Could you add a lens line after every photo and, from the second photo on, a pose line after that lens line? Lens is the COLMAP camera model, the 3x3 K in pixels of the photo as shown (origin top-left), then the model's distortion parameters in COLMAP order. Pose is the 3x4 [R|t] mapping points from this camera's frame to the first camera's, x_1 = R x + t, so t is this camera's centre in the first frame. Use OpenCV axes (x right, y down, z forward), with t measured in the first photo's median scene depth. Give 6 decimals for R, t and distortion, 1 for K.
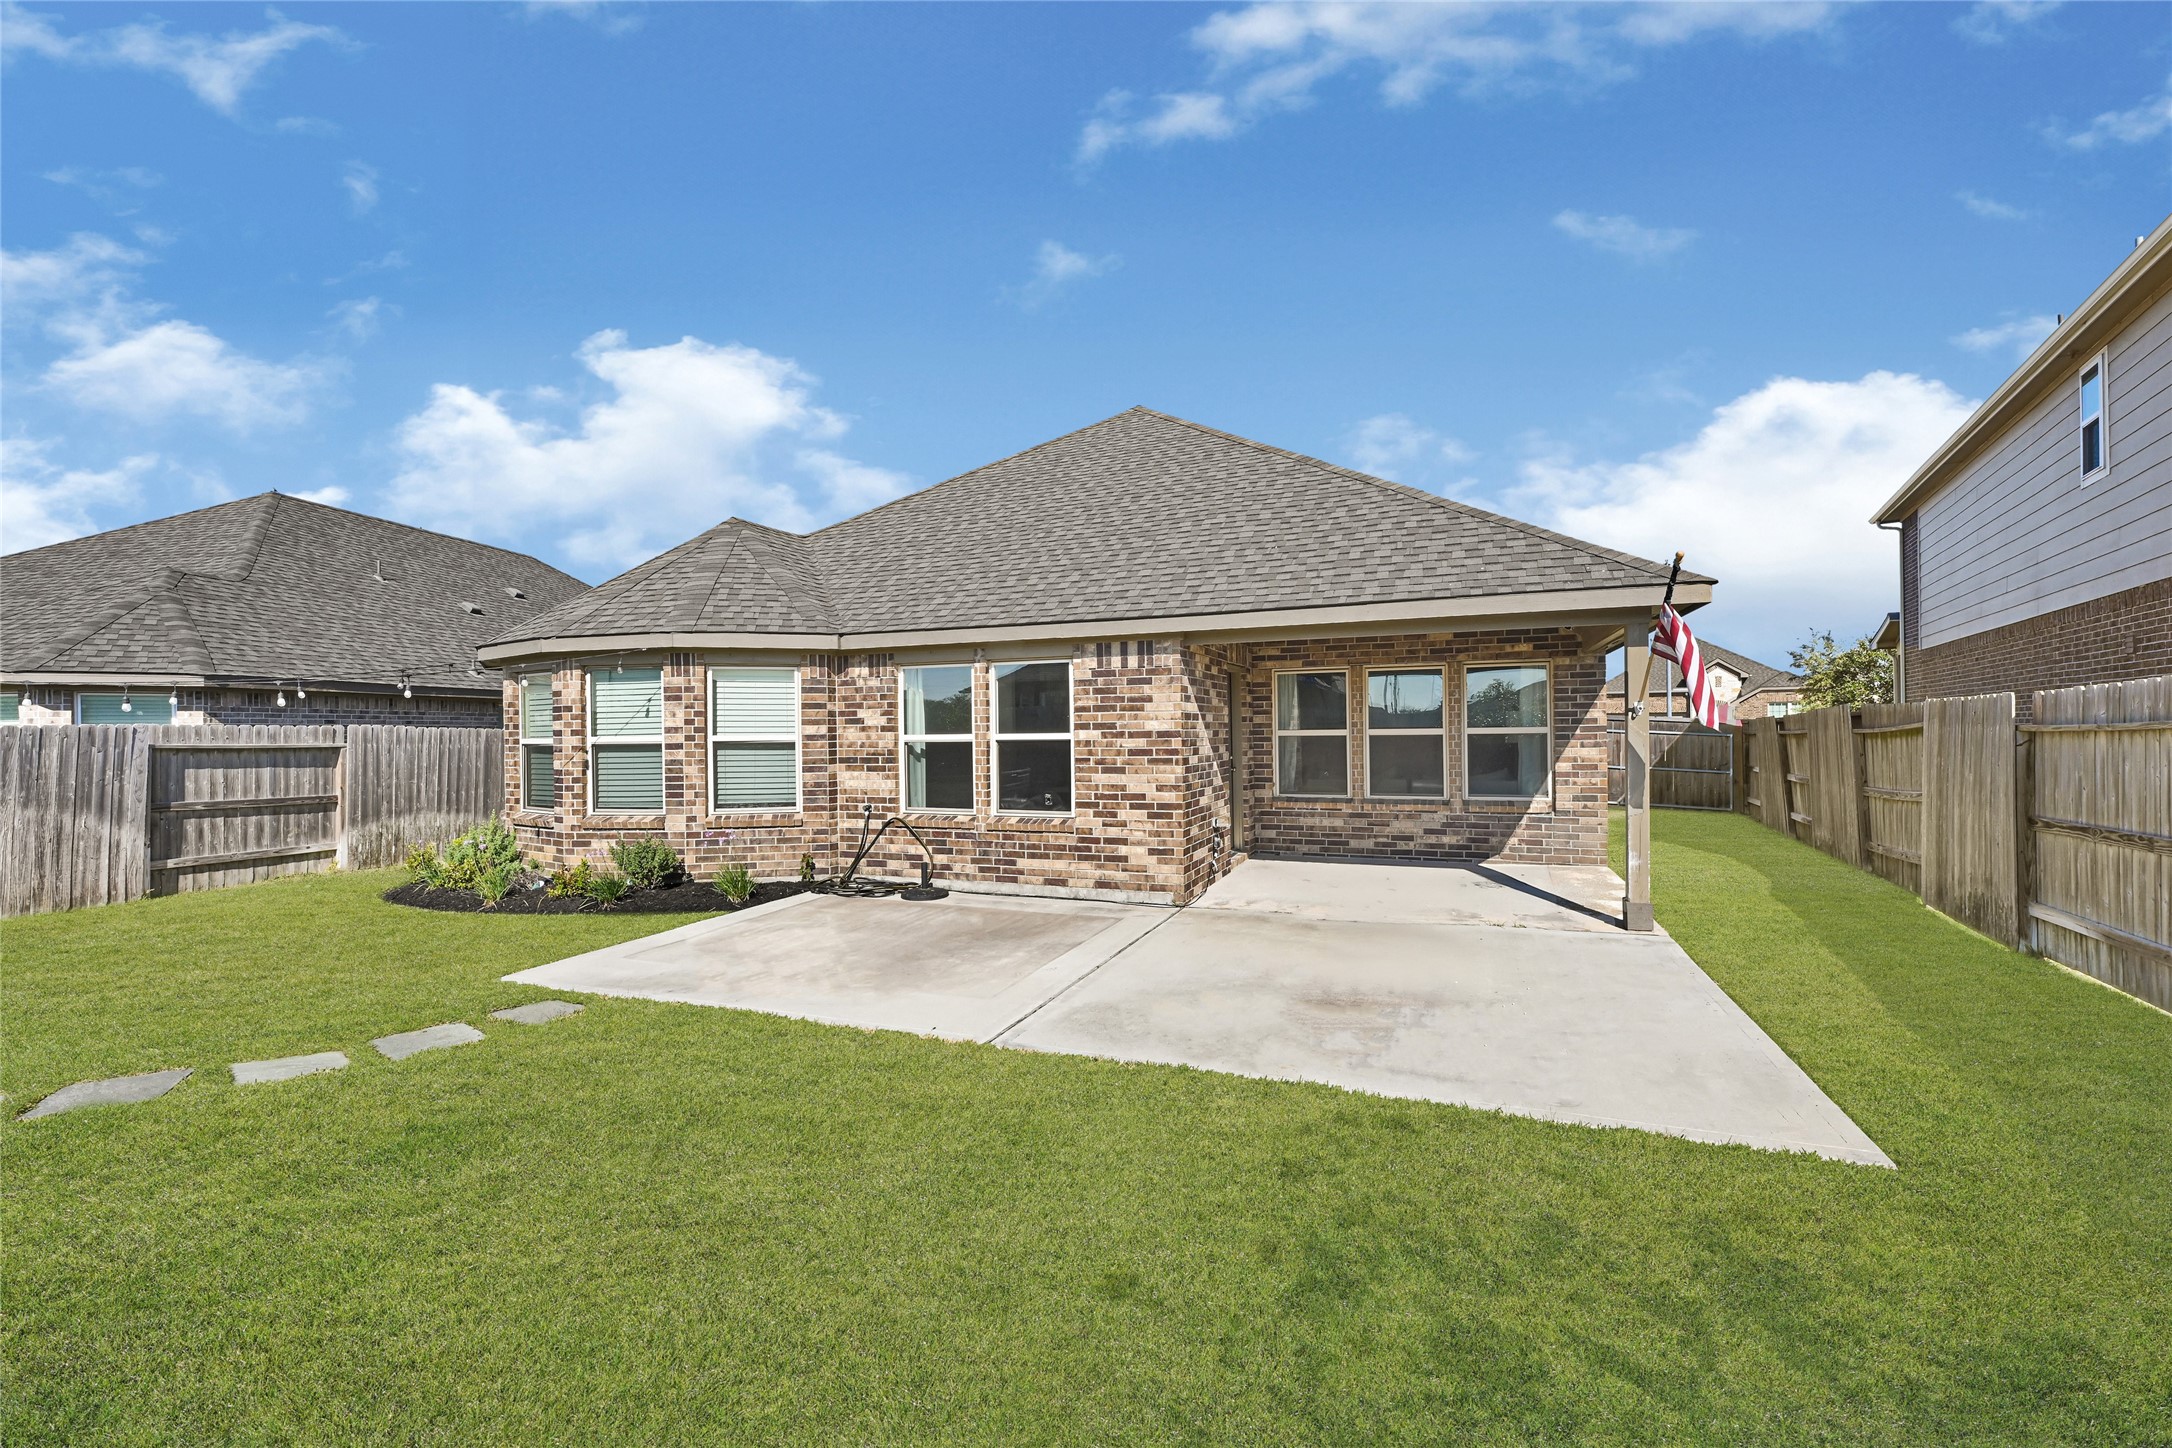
lens RADIAL K [[891.6, 0, 1086.0], [0, 891.6, 724.0], [0, 0, 1]] dist [-0.000301, -0.000110]
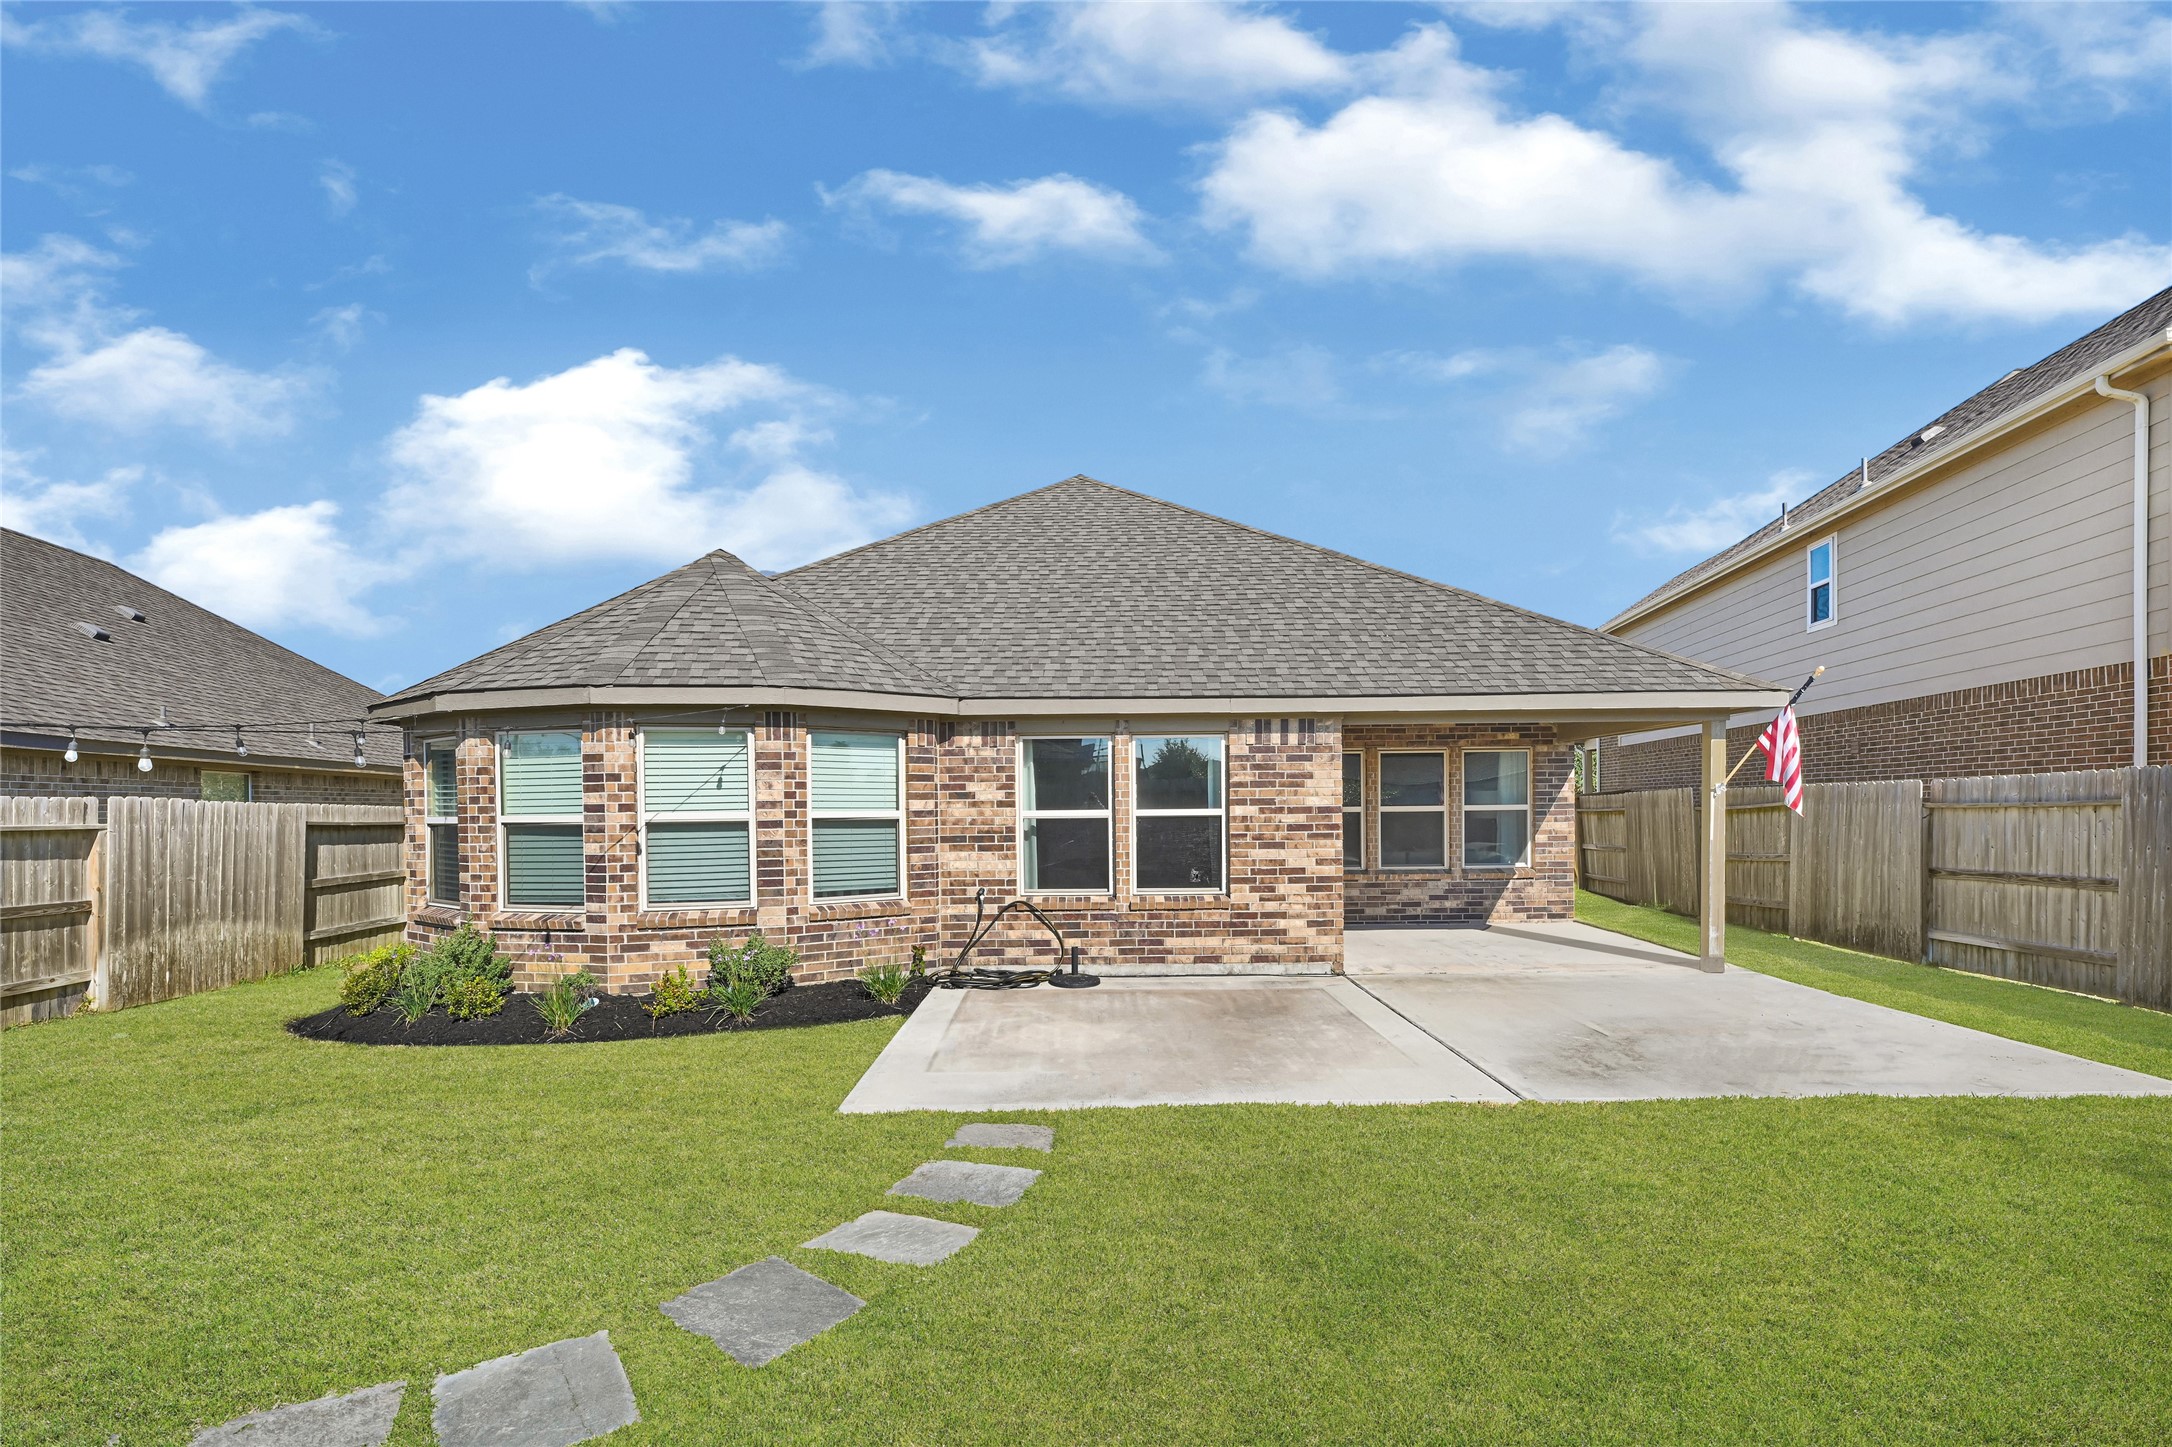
lens RADIAL K [[921.0, 0, 1085.9], [0, 921.0, 806.8], [0, 0, 1]] dist [0.000947, 0.000081]
pose [[0.930074, 0.002251, 0.367365, -0.496664], [-0.003704, 0.999988, 0.003251, 0.004842], [-0.367353, -0.004384, 0.930071, 0.093301]]
